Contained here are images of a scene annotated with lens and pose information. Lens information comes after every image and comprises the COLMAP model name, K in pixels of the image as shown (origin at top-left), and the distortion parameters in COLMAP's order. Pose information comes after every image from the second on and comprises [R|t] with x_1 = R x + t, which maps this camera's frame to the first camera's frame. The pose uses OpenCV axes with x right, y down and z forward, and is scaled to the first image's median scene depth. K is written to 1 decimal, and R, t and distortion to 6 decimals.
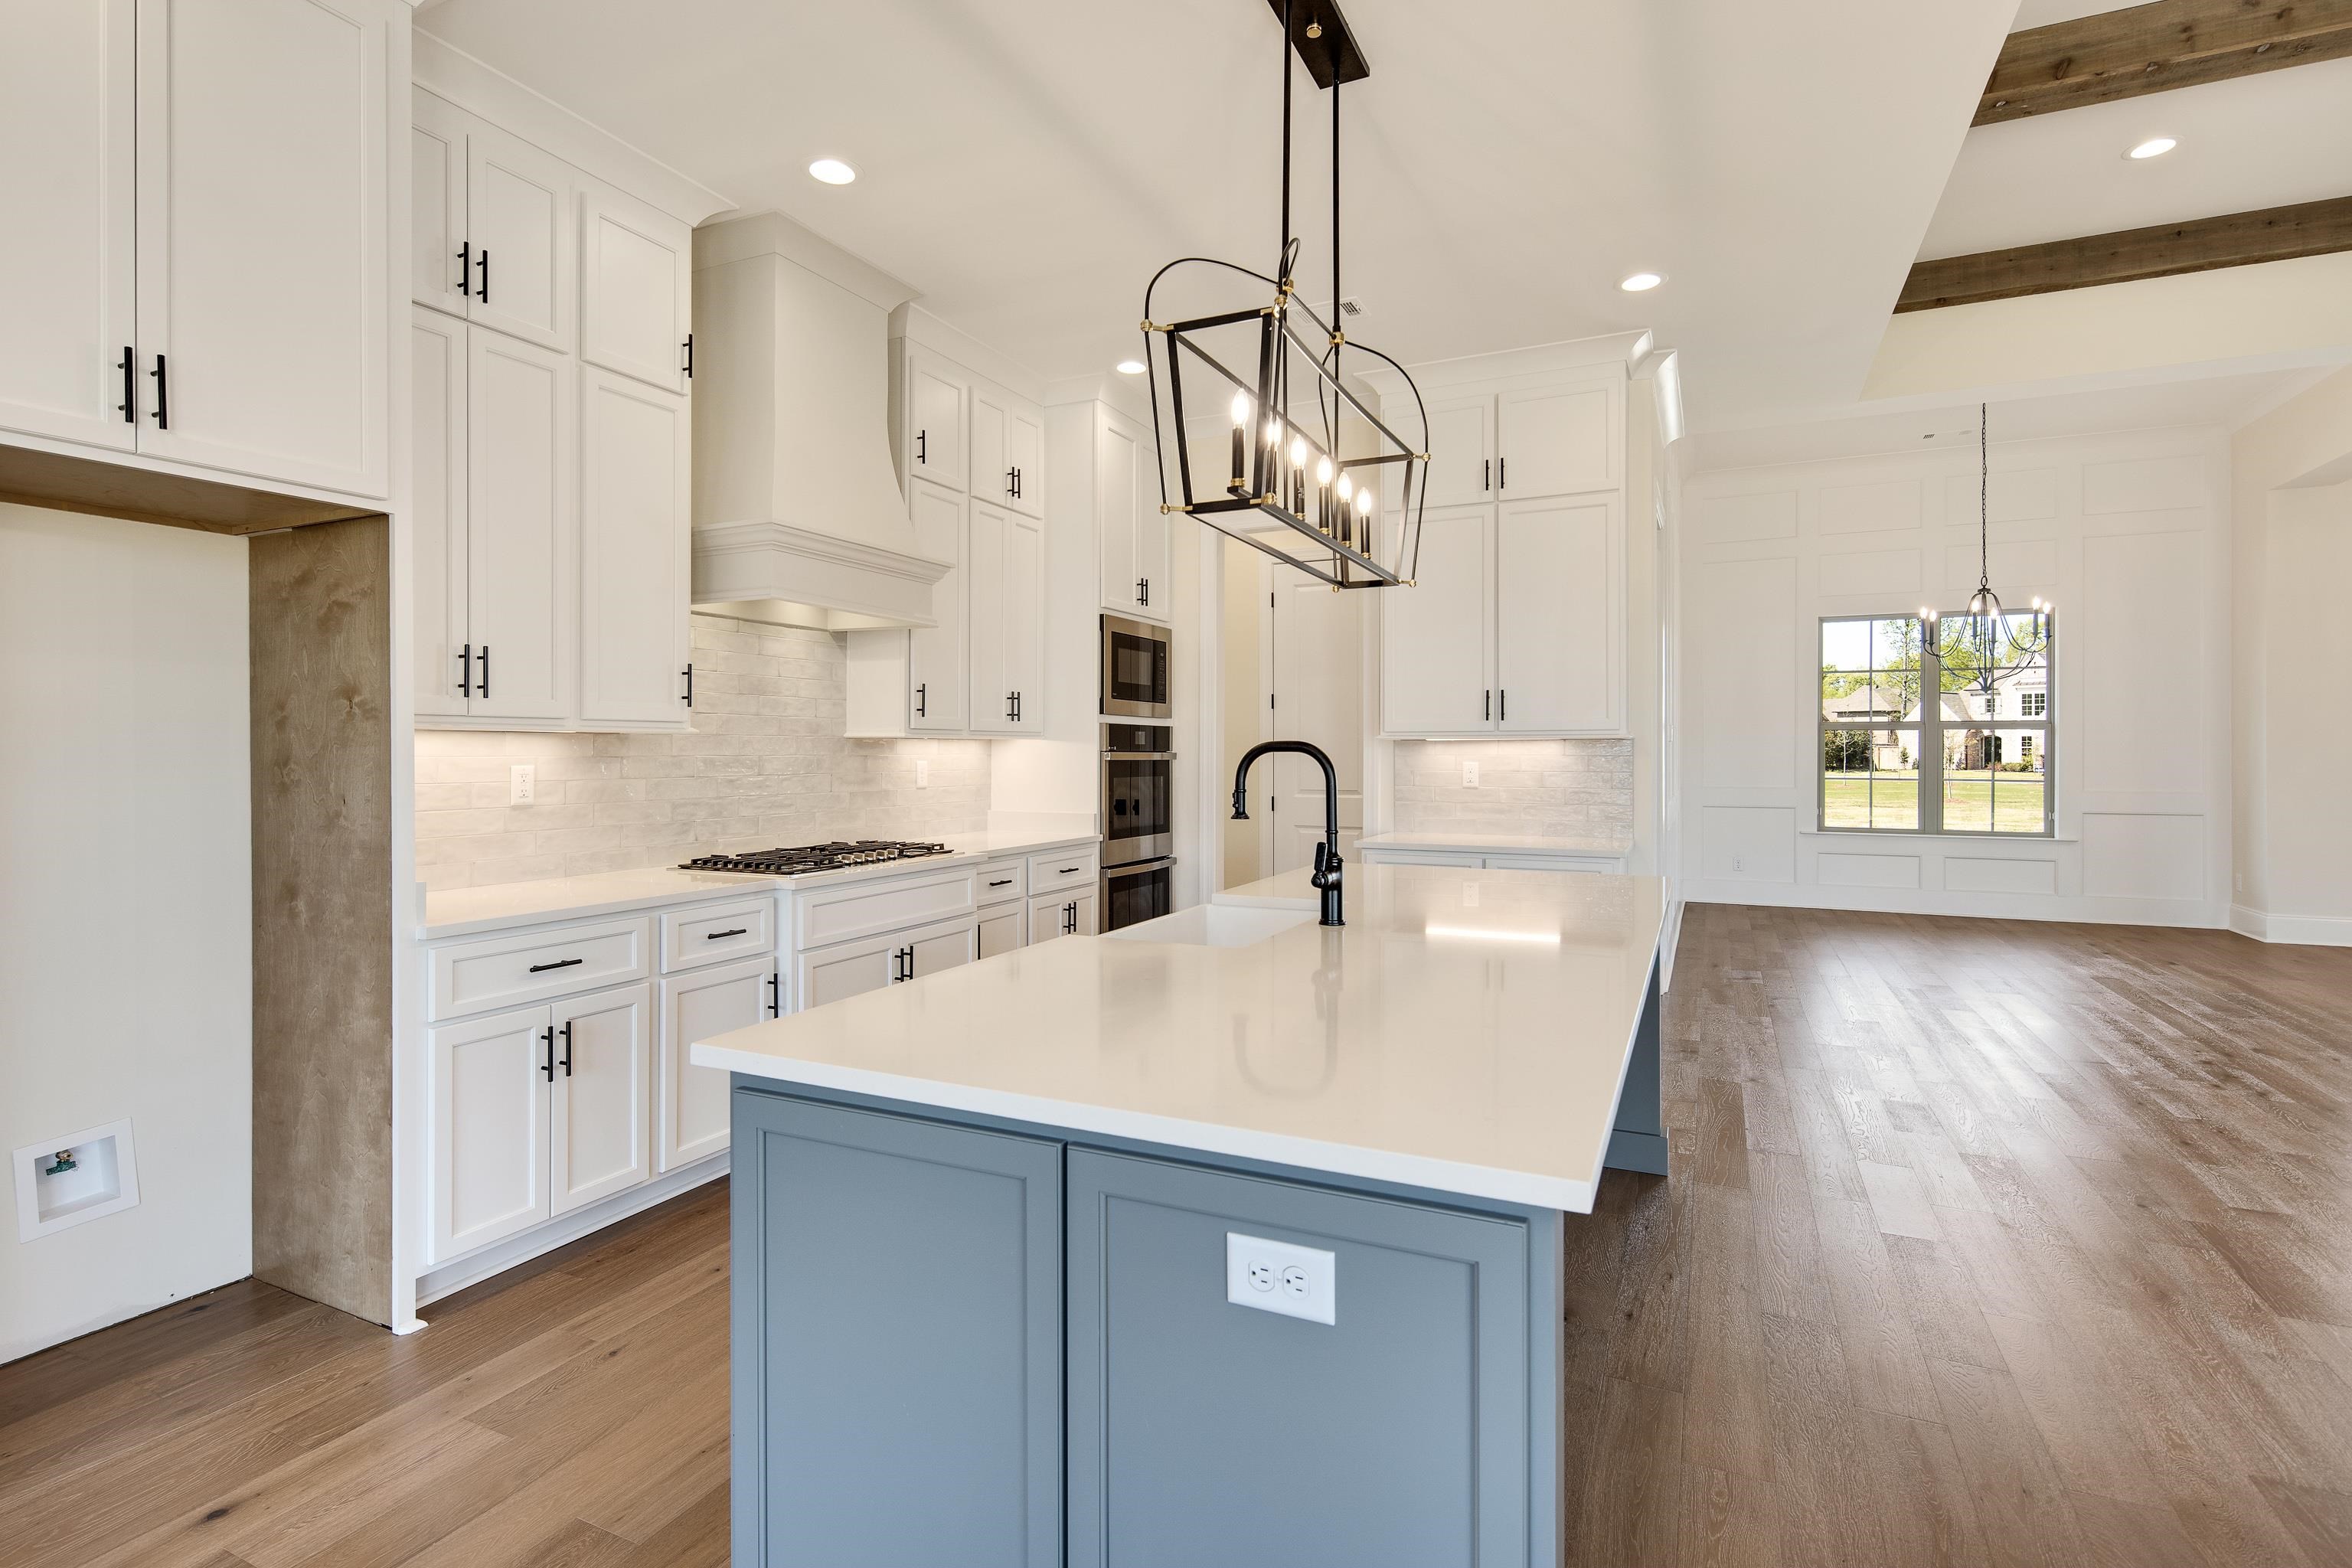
lens RADIAL K [[1109.1, 0, 1177.1], [0, 1109.1, 763.5], [0, 0, 1]] dist [0.004914, -0.004471]
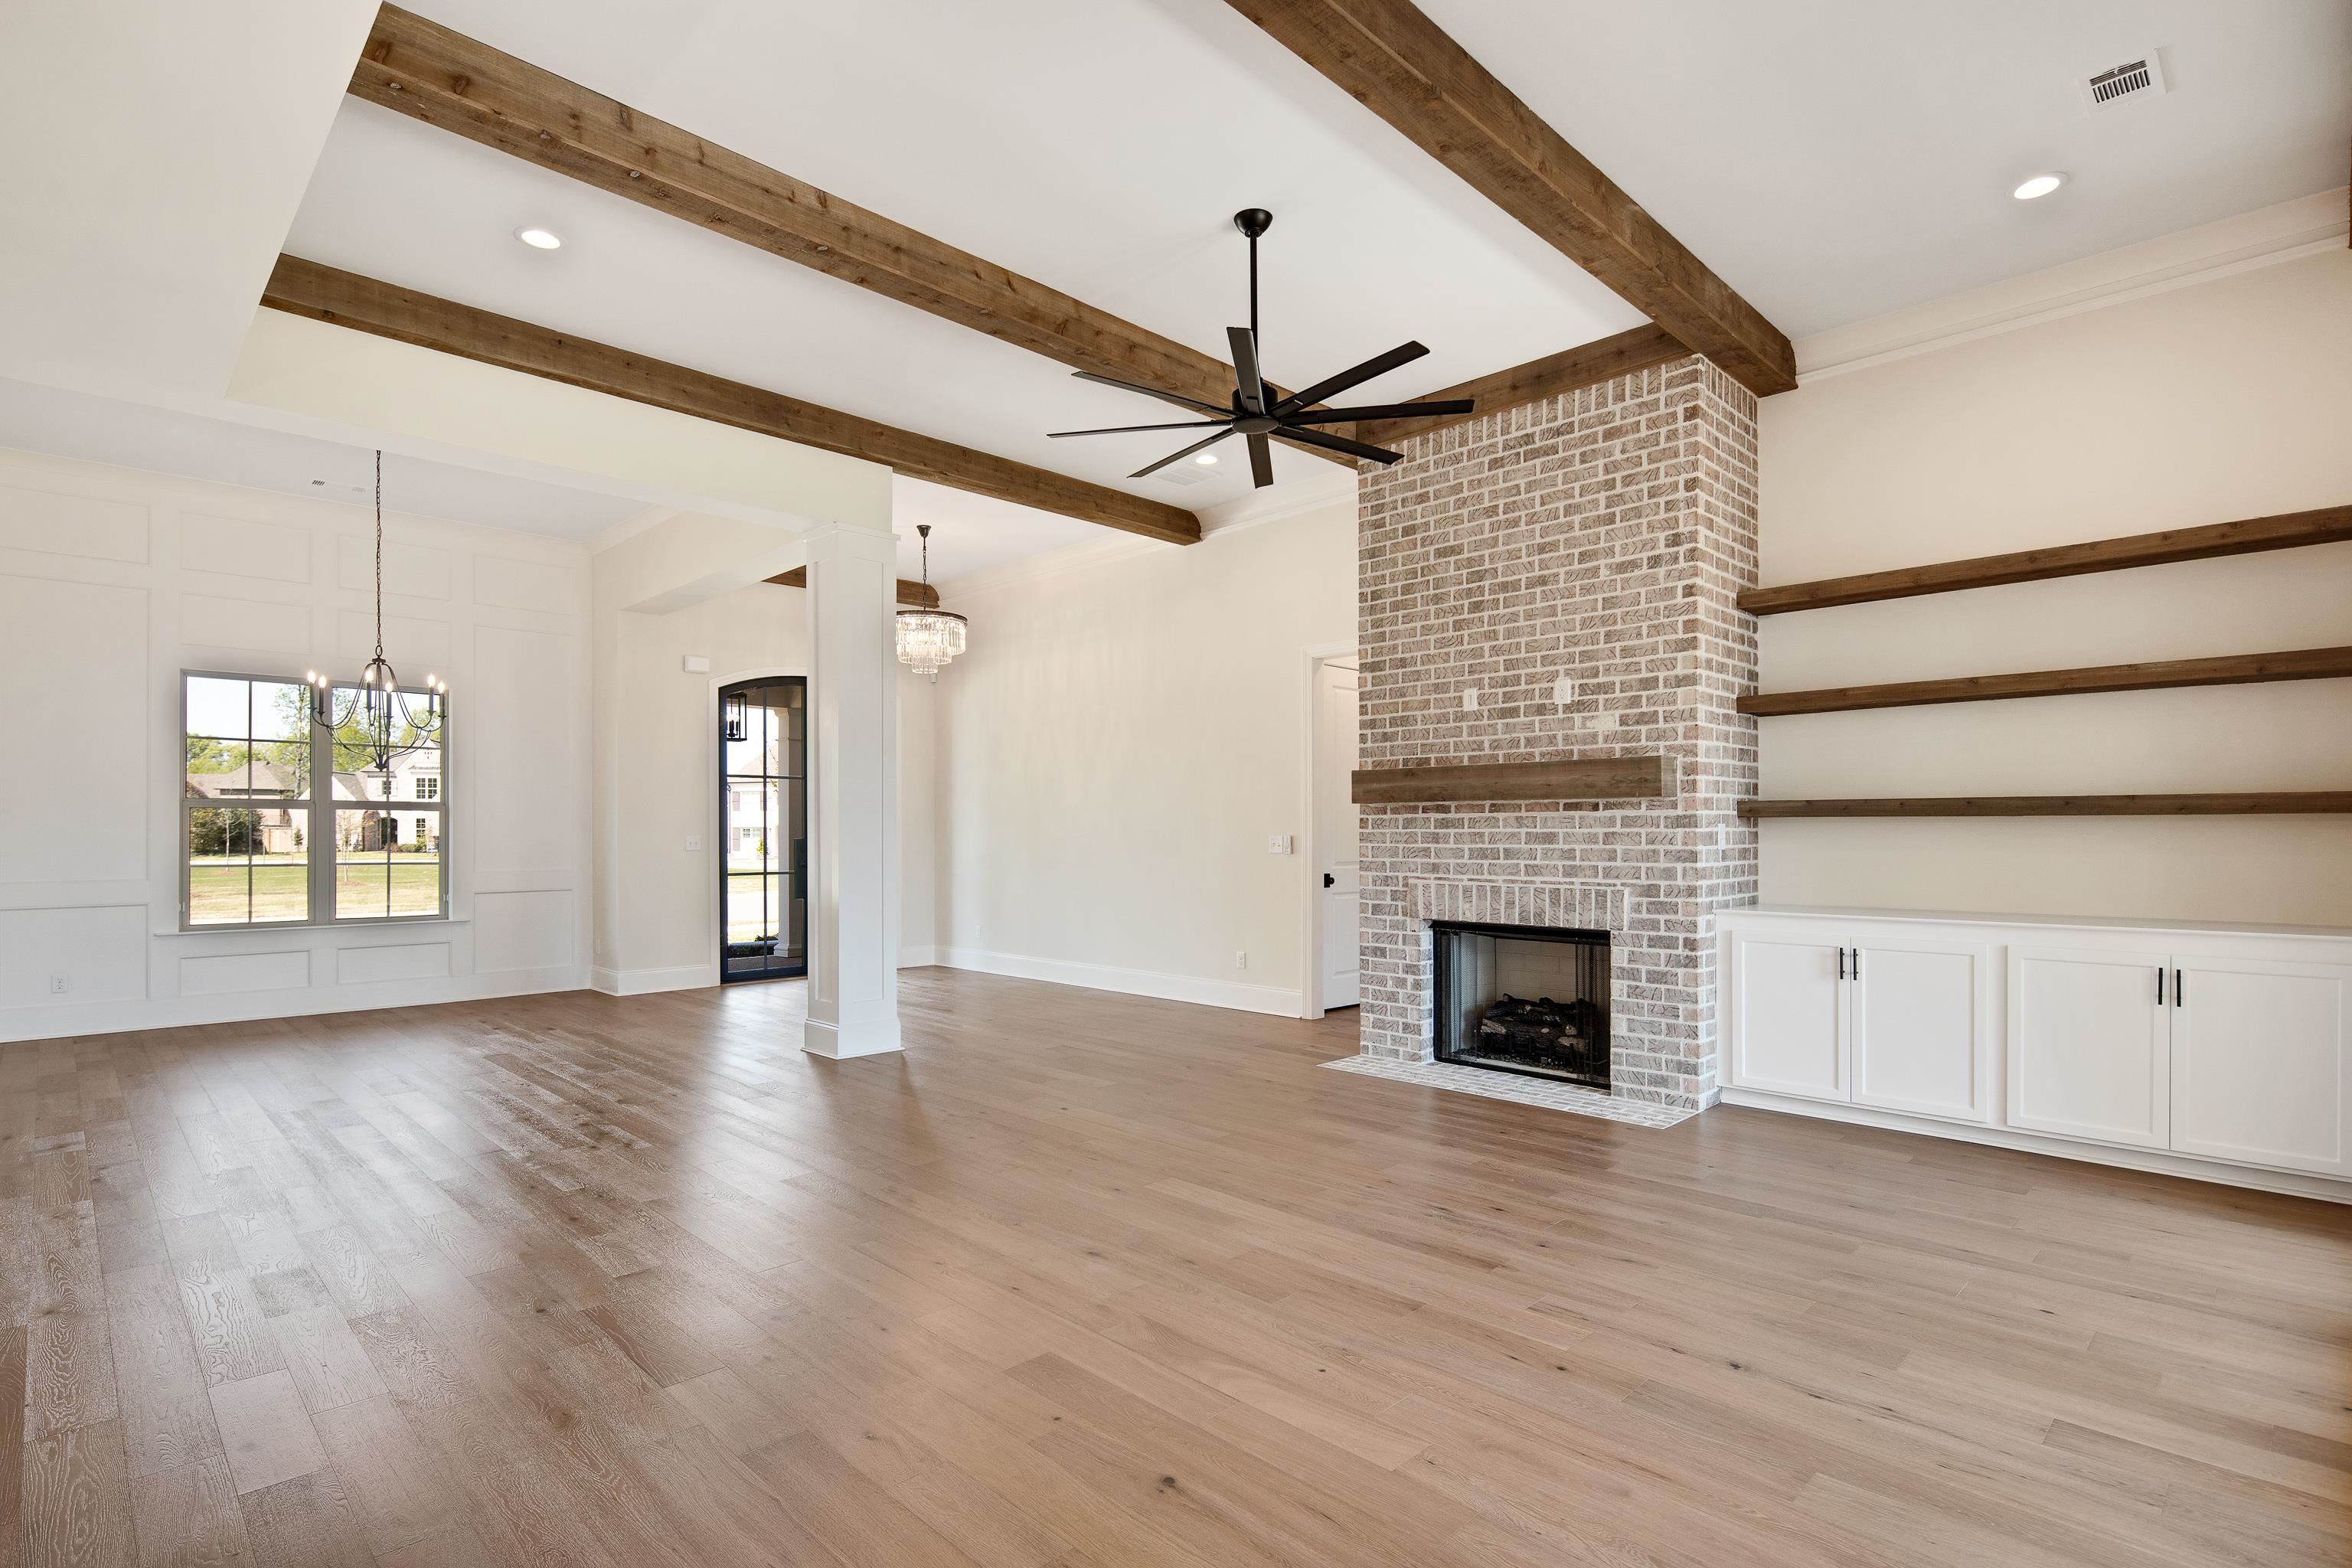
lens RADIAL K [[1109.1, 0, 1145.4], [0, 1109.1, 819.4], [0, 0, 1]] dist [0.004914, -0.004471]
pose [[0.333230, 0.009657, 0.942796, 0.075082], [0.011759, 0.999827, -0.014397, -0.002123], [-0.942772, 0.015884, 0.333059, 0.100261]]
